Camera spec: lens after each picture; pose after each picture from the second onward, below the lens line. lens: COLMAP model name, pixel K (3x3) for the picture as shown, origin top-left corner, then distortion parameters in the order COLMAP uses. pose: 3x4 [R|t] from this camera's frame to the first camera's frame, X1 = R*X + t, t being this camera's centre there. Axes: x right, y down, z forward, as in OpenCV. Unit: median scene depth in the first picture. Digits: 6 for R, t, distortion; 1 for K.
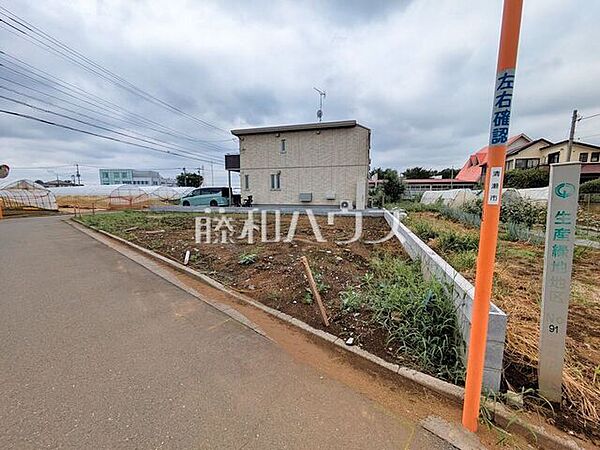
lens RADIAL K [[237.3, 0, 300.0], [0, 237.3, 225.0], [0, 0, 1]] dist [0.001500, 0.000691]
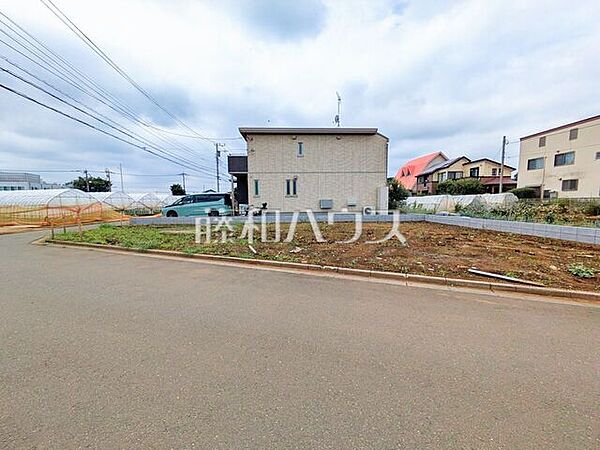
lens RADIAL K [[237.3, 0, 300.0], [0, 237.3, 225.0], [0, 0, 1]] dist [0.001500, 0.000691]
pose [[0.946746, -0.040585, 0.319412, -0.364212], [0.051179, 0.998380, -0.024842, -0.013594], [-0.317887, 0.039867, 0.947290, 0.128515]]
